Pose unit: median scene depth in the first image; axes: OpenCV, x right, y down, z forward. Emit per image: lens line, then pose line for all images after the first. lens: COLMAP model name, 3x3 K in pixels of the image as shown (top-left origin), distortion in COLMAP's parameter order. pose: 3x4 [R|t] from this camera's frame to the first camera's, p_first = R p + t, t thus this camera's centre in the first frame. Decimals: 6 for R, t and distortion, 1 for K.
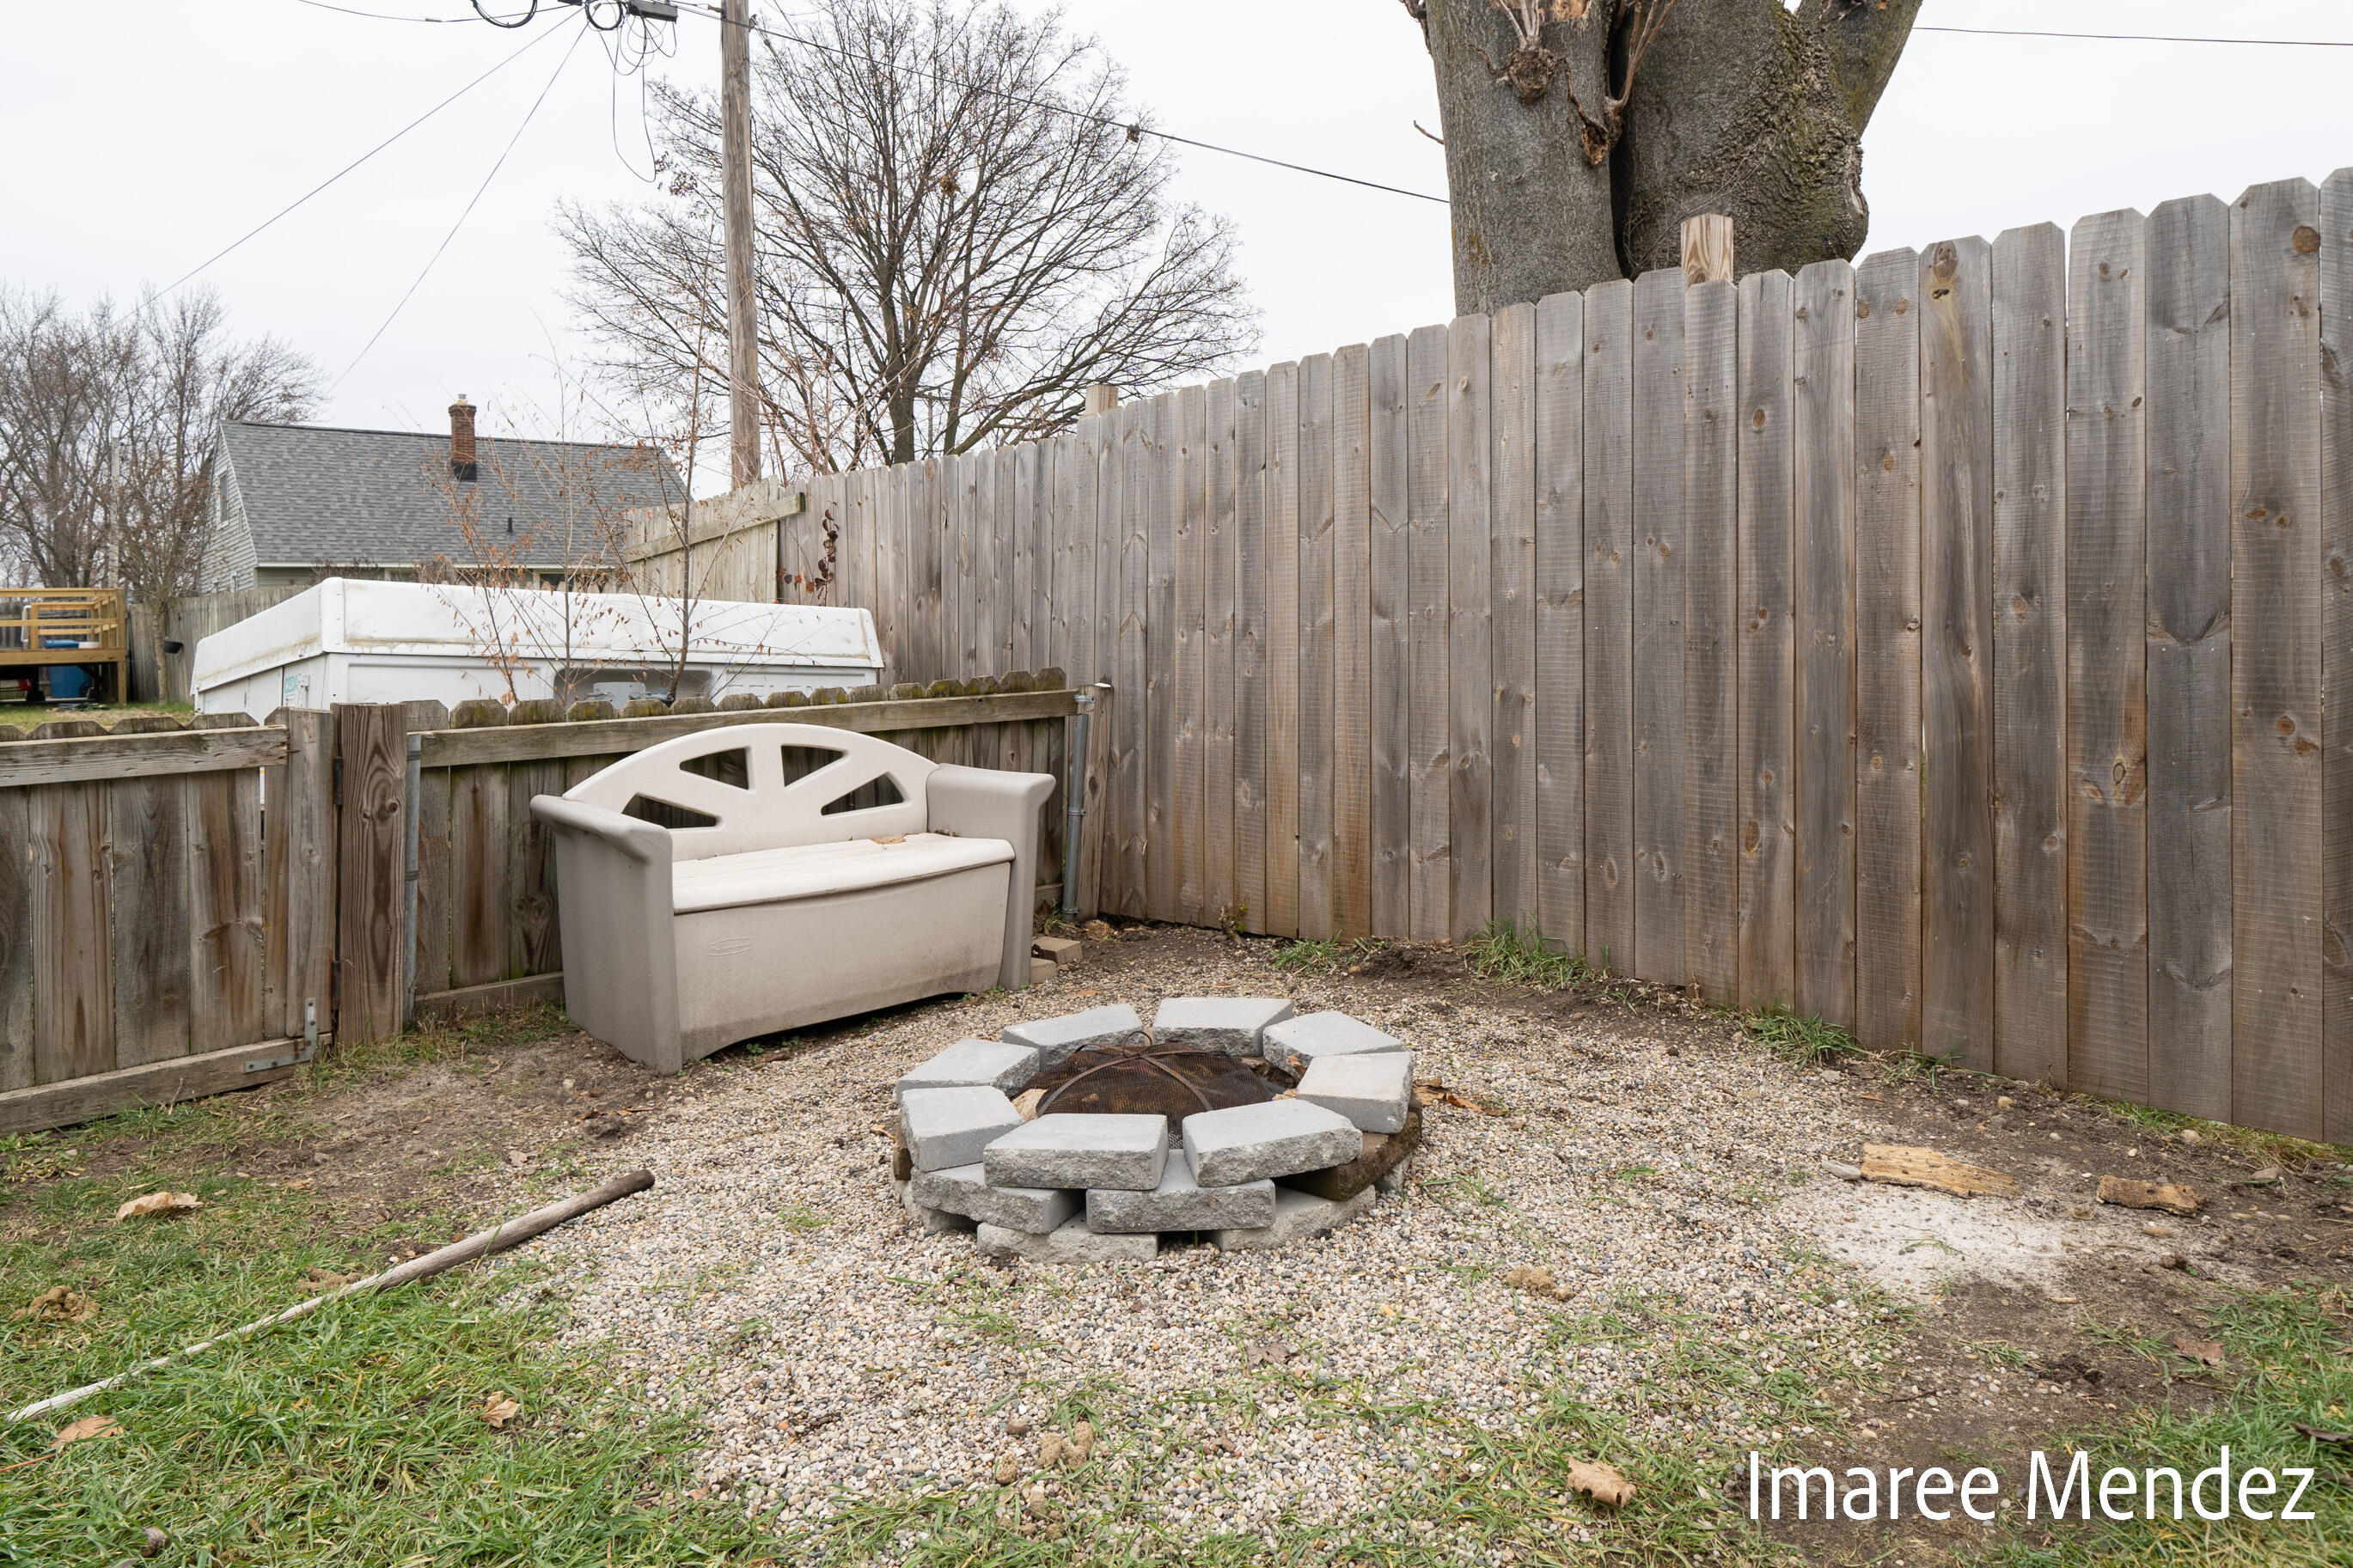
lens RADIAL K [[1330.5, 0, 1176.5], [0, 1330.5, 784.0], [0, 0, 1]] dist [0.003469, 0.000281]
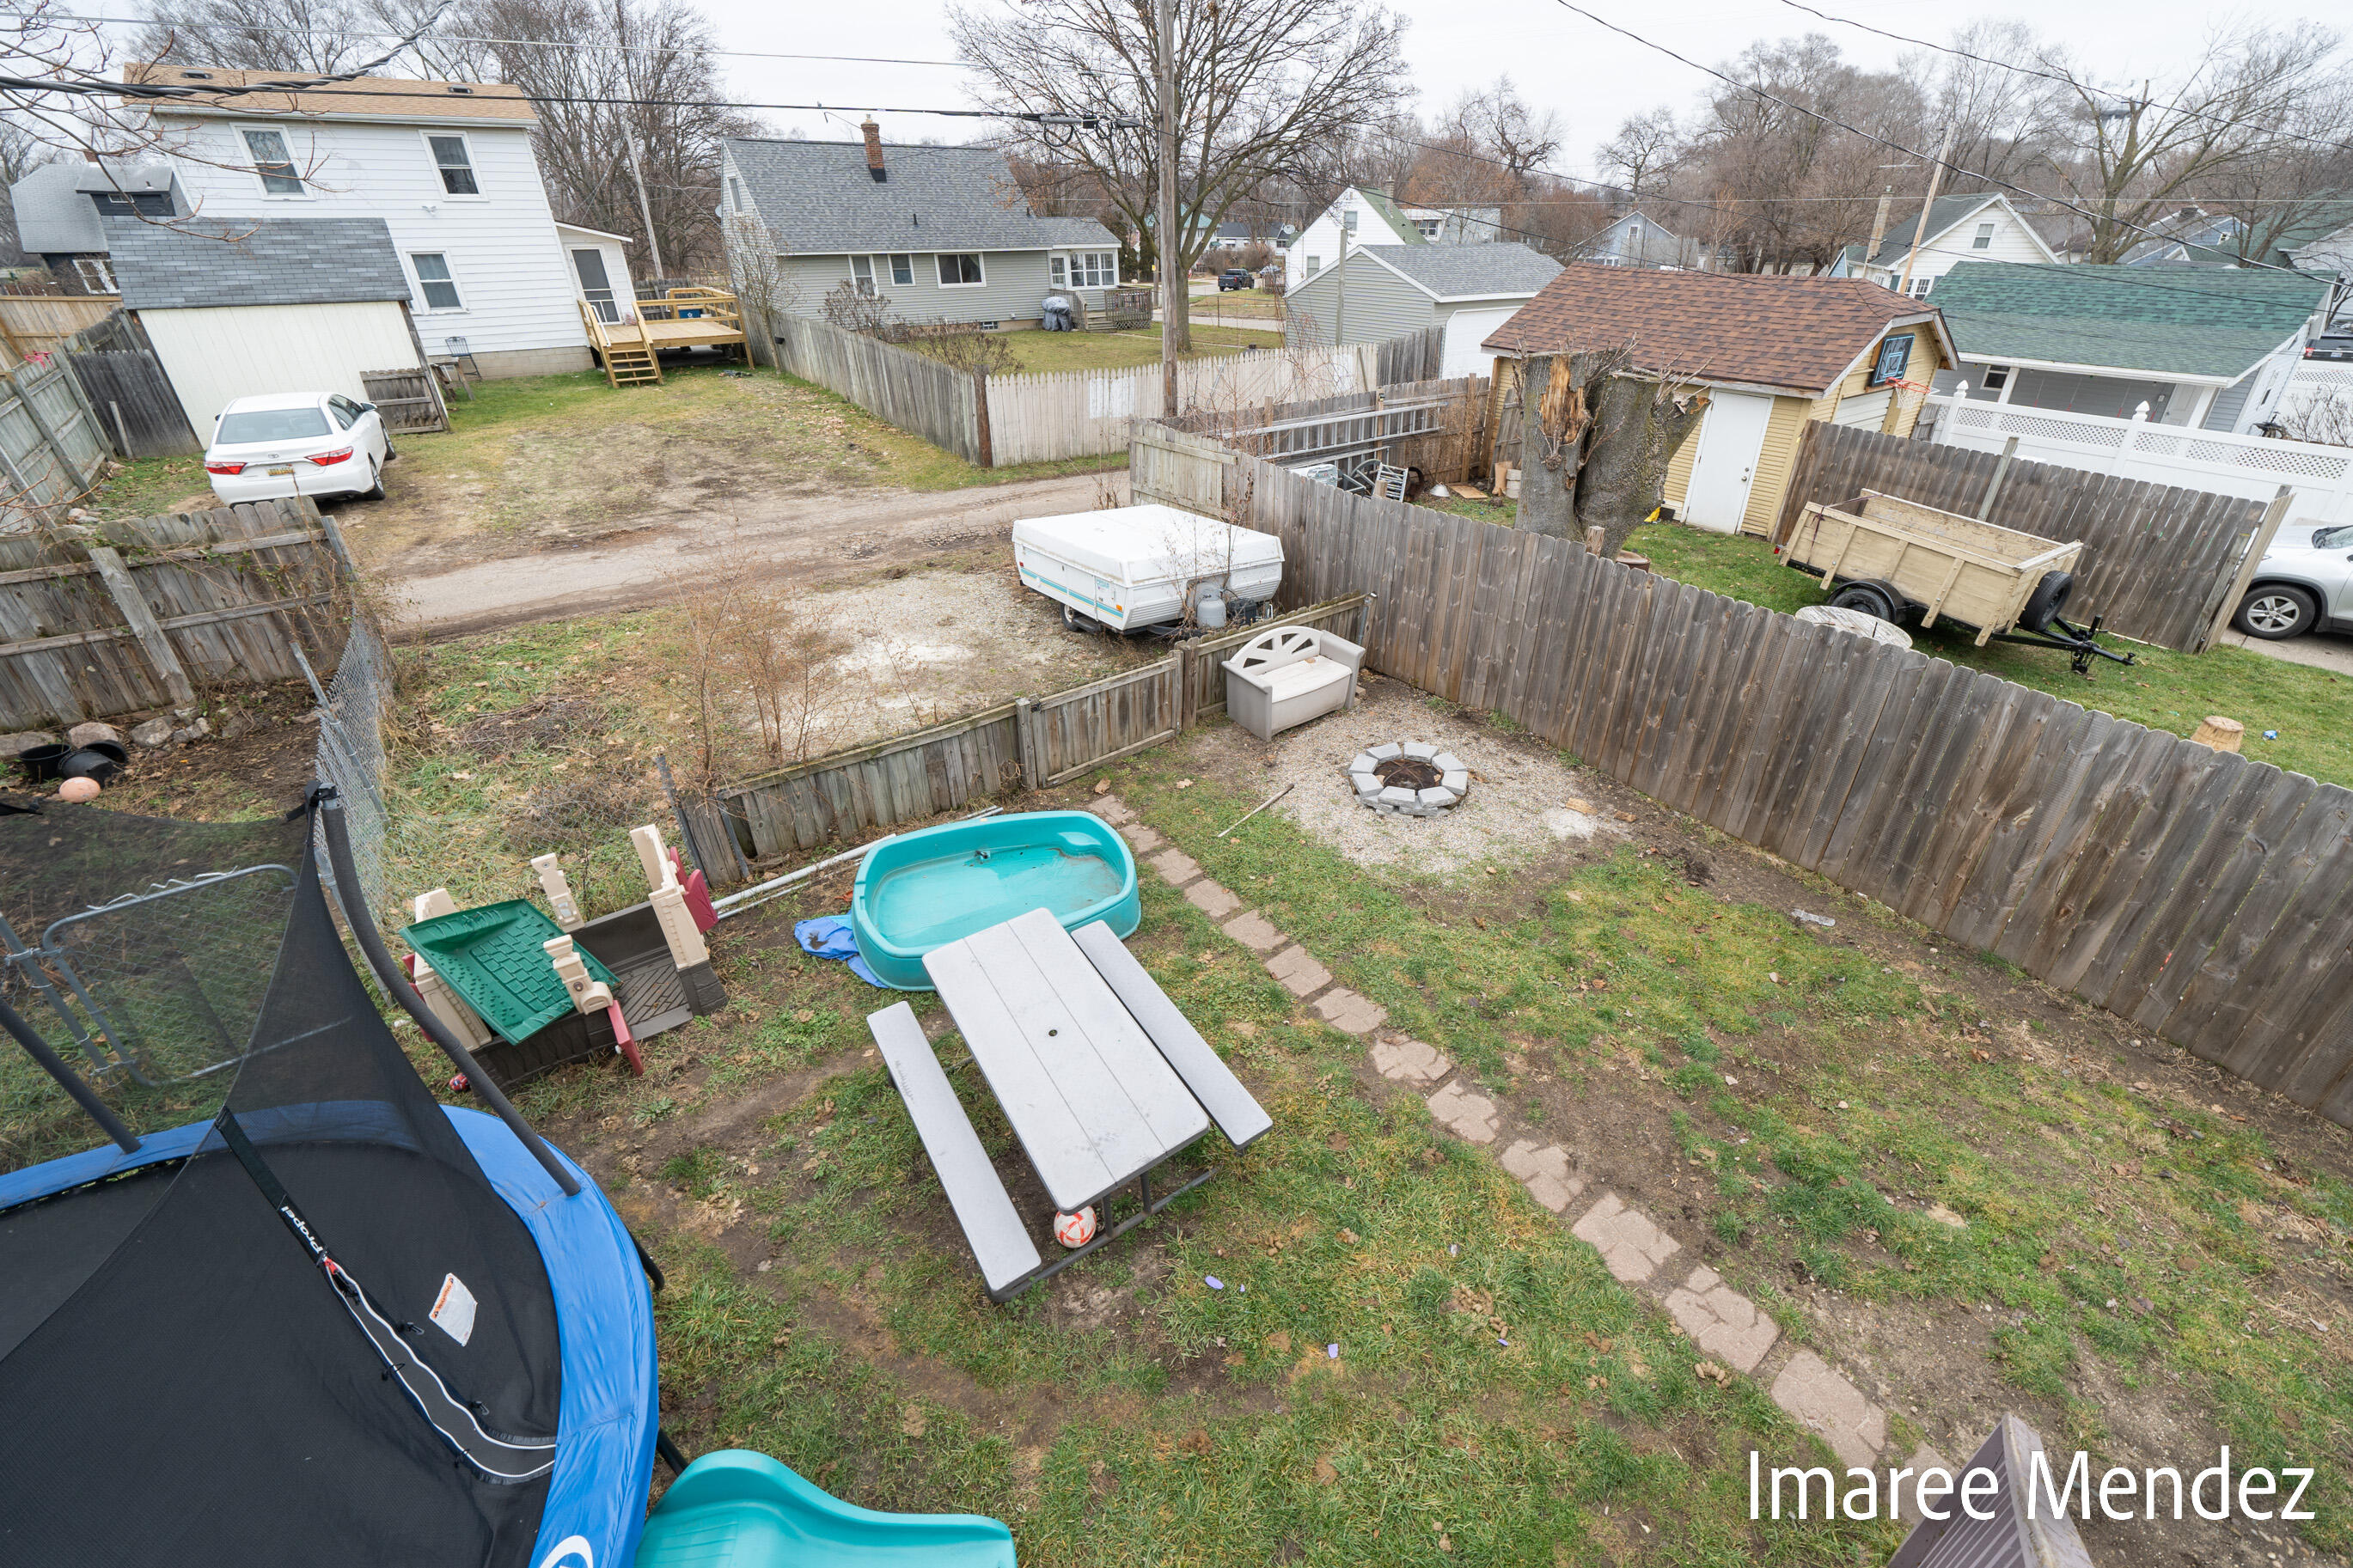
lens RADIAL K [[858.3, 0, 1169.0], [0, 858.3, 728.7], [0, 0, 1]] dist [-0.000346, -0.000031]
pose [[0.990974, 0.055493, -0.122025, -0.366793], [0.004616, 0.895625, 0.444785, -0.938812], [0.133971, -0.441334, 0.887286, -1.253635]]
